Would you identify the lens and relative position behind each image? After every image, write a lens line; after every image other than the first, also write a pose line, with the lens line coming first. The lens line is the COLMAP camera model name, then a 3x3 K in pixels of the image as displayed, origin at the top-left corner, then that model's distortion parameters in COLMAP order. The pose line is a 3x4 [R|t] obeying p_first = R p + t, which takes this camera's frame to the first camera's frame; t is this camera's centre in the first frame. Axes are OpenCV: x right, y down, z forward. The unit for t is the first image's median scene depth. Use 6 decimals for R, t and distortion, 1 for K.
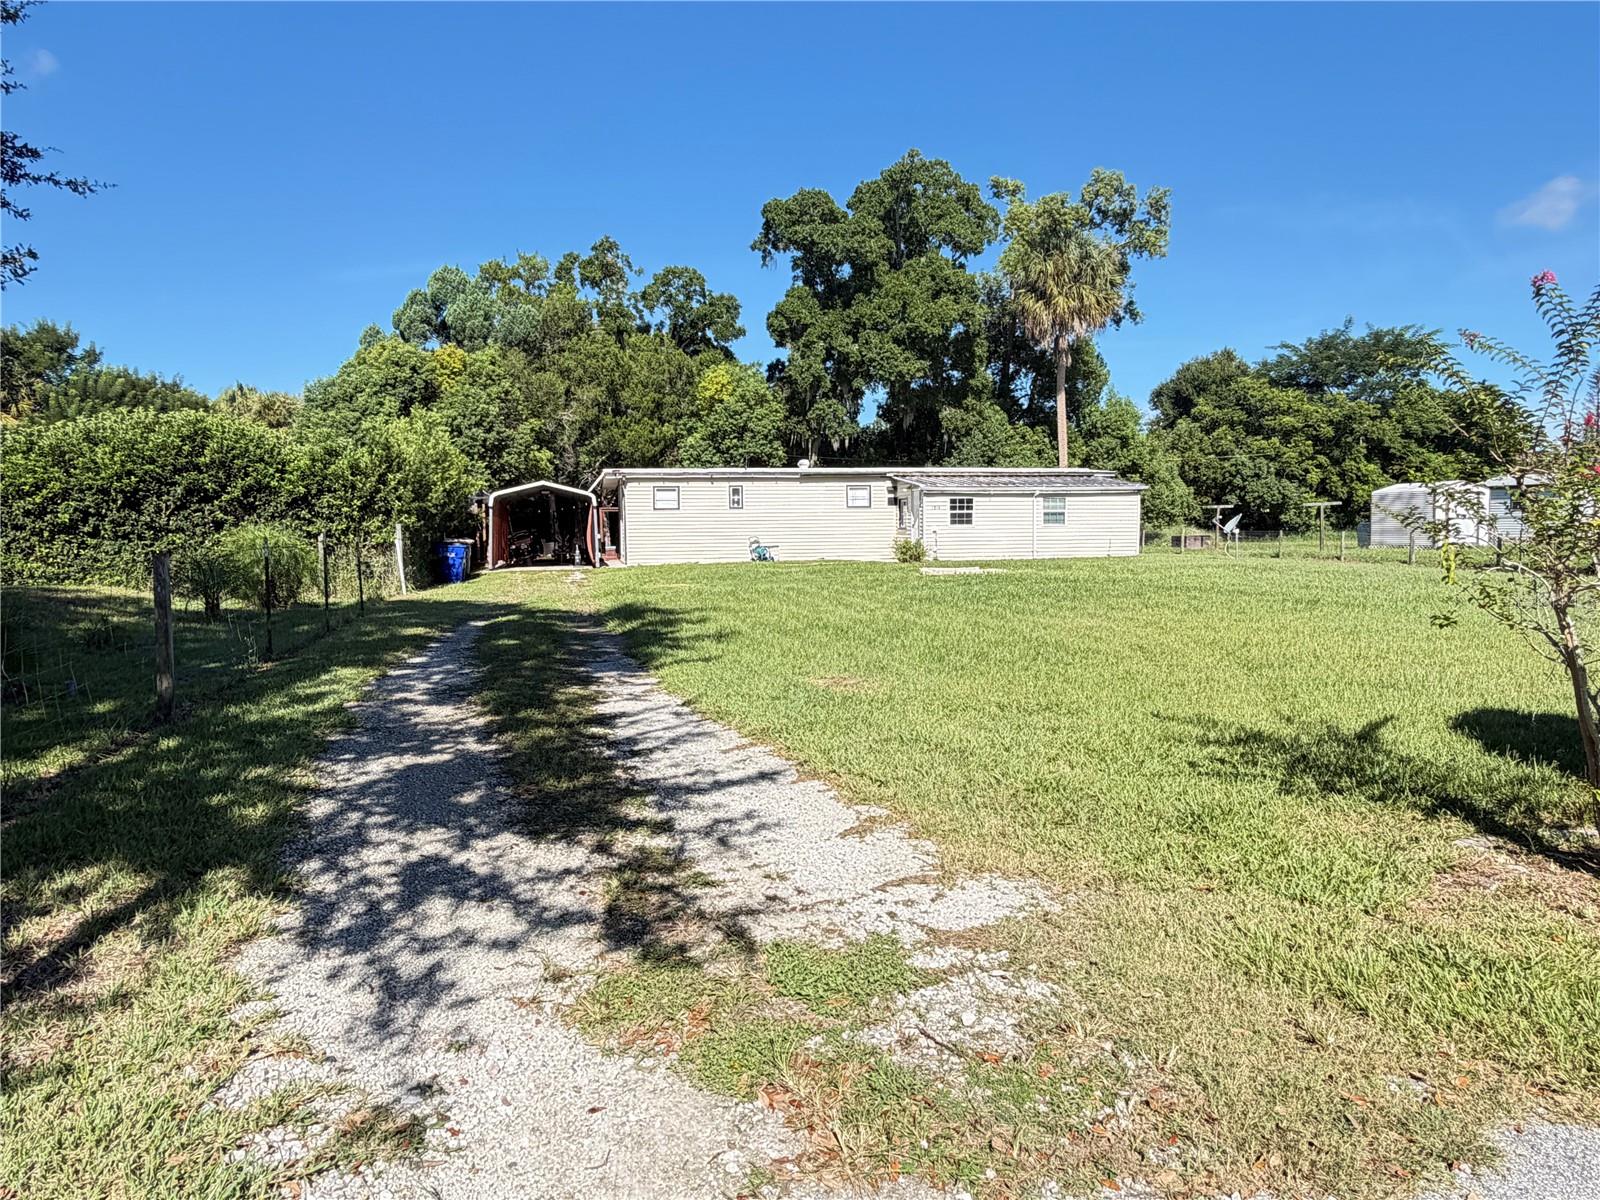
lens RADIAL K [[1046.7, 0, 800.0], [0, 1046.7, 600.0], [0, 0, 1]] dist [0.004589, 0.000112]
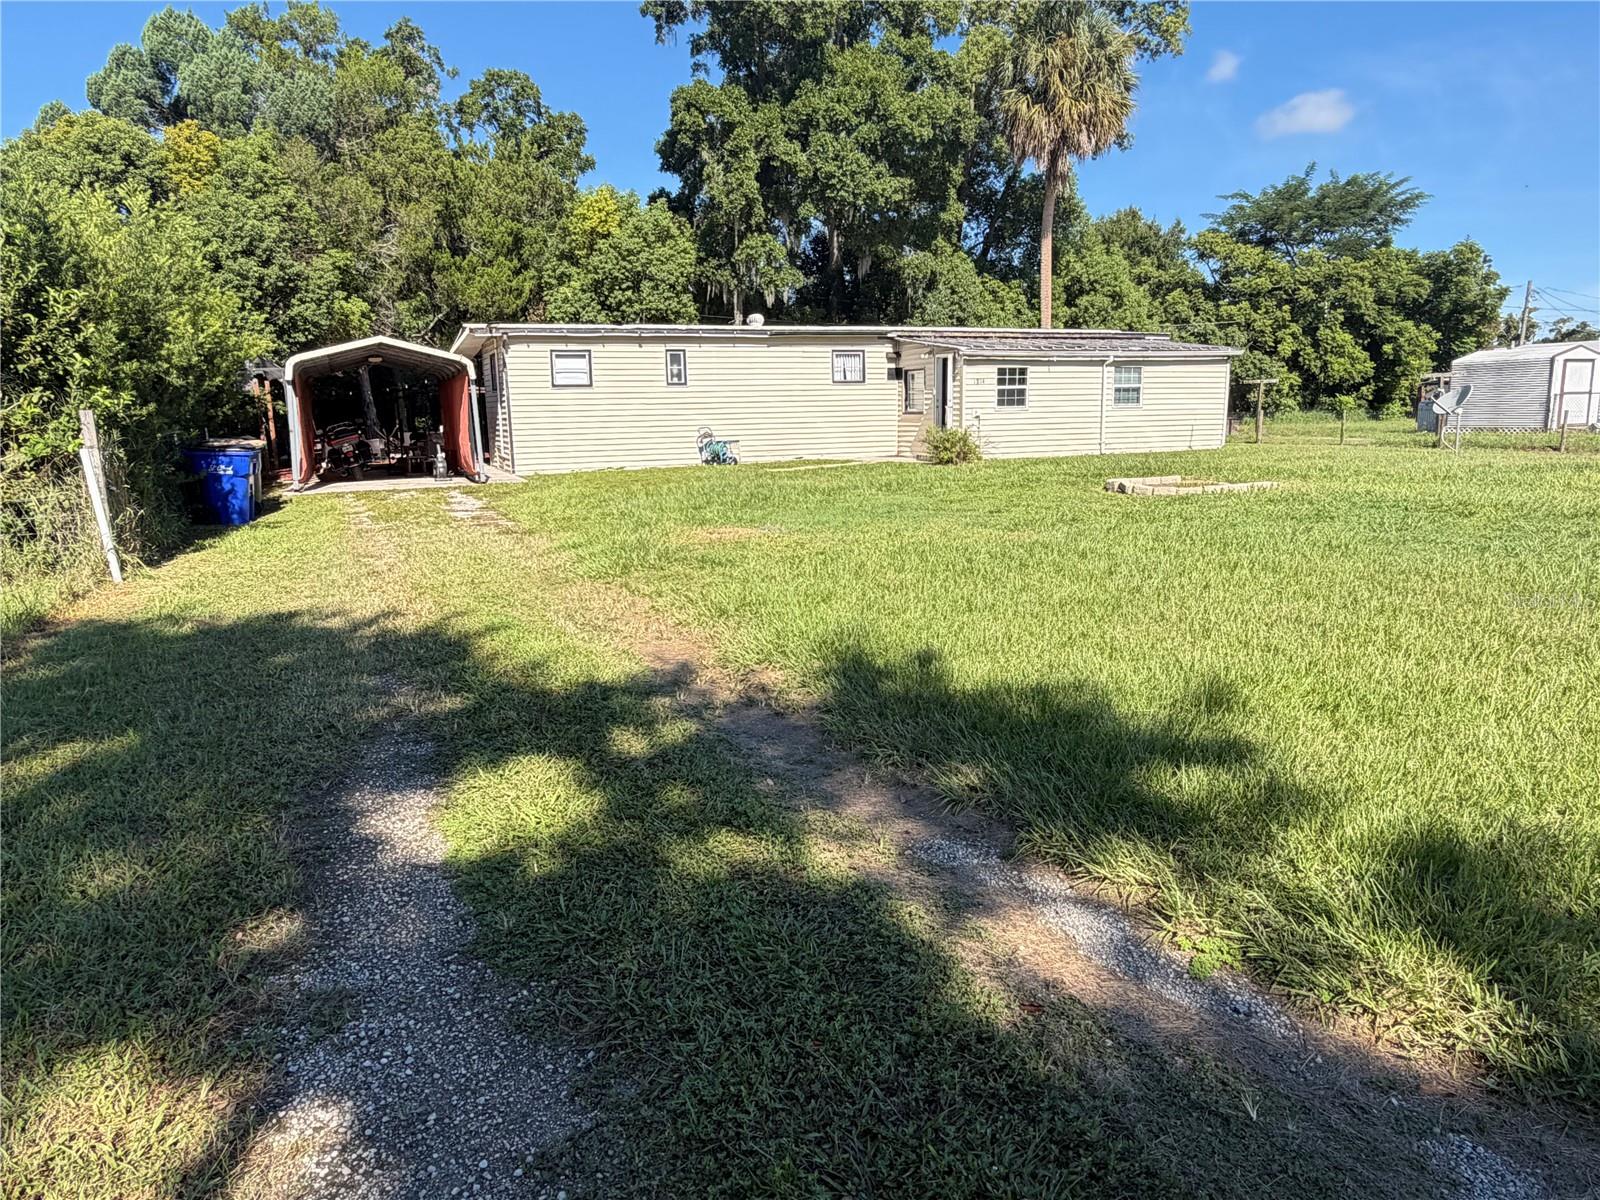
lens RADIAL K [[1046.7, 0, 800.0], [0, 1046.7, 600.0], [0, 0, 1]] dist [0.004589, 0.000112]
pose [[0.982723, -0.041833, 0.180295, -0.092288], [0.022258, 0.993765, 0.109254, -0.018665], [-0.183742, -0.103353, 0.977526, 0.268470]]
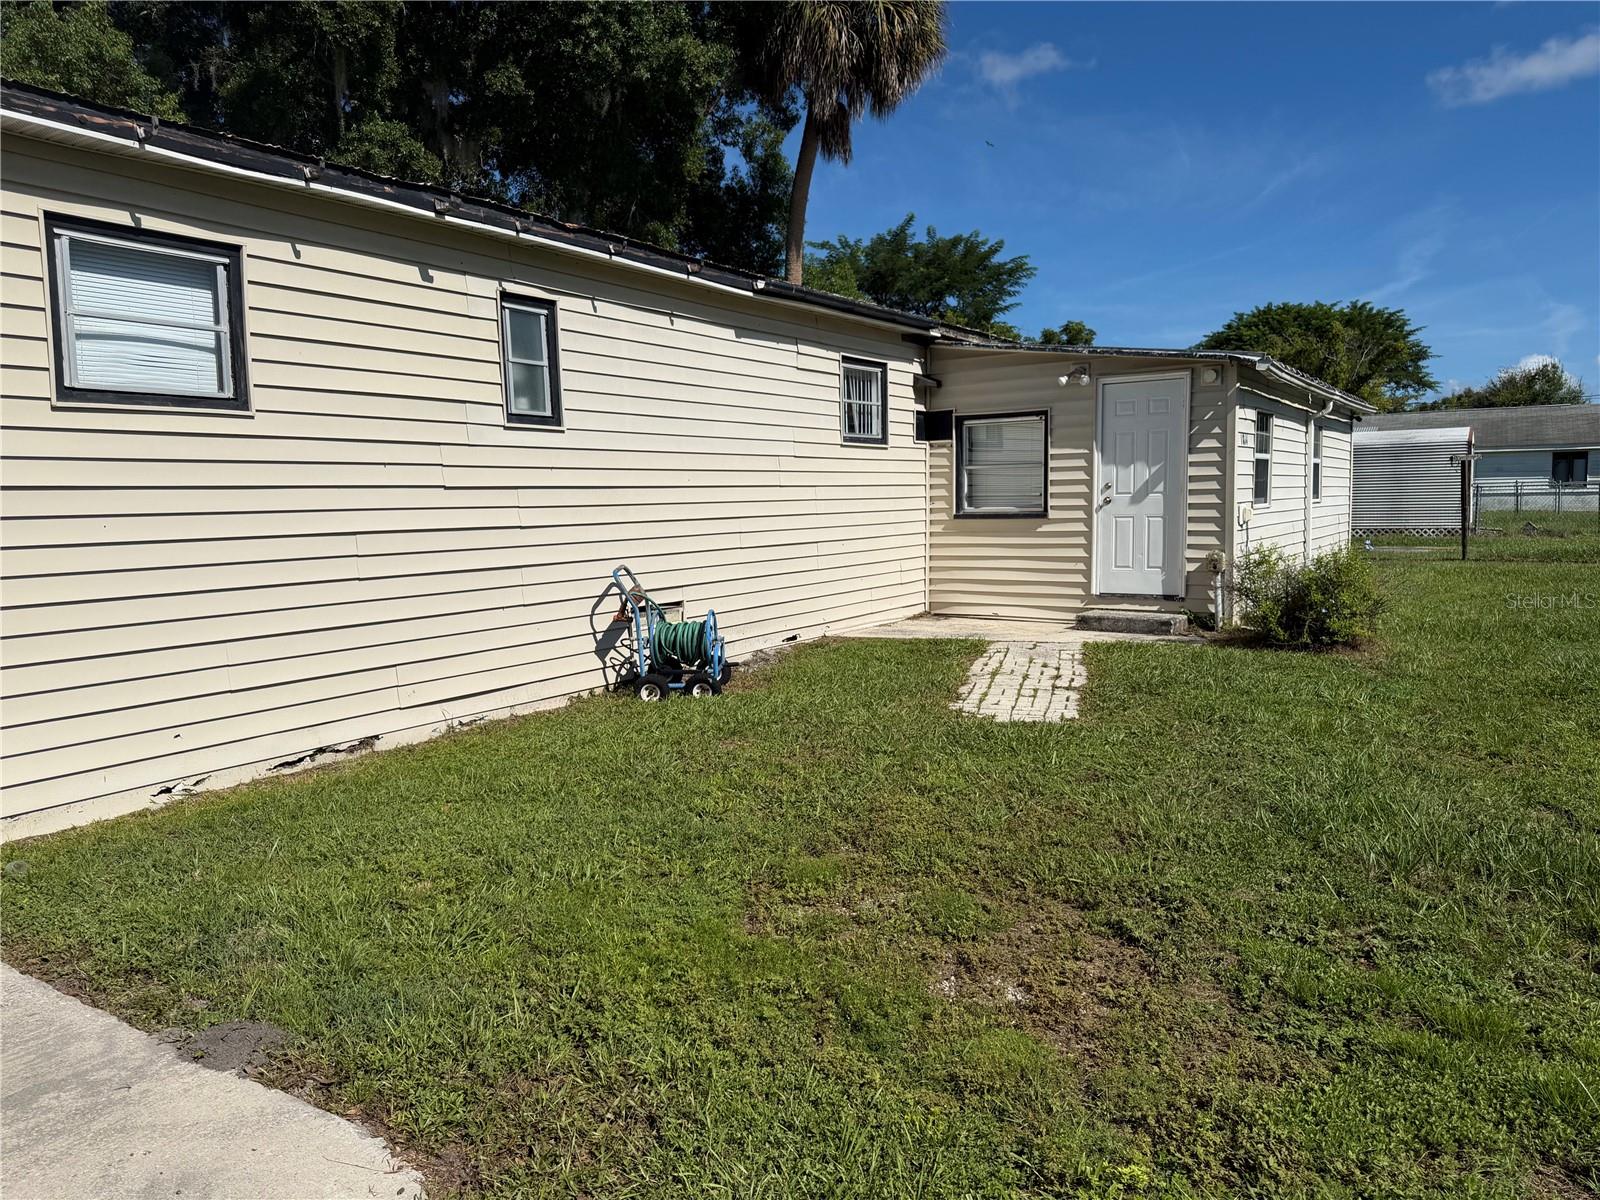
lens RADIAL K [[1164.5, 0, 800.0], [0, 1164.5, 600.0], [0, 0, 1]] dist [-0.000586, -0.000510]
pose [[0.715704, -0.063015, 0.695555, -0.146357], [0.055910, 0.997894, 0.032876, -0.049929], [-0.696162, 0.015359, 0.717721, 0.684933]]
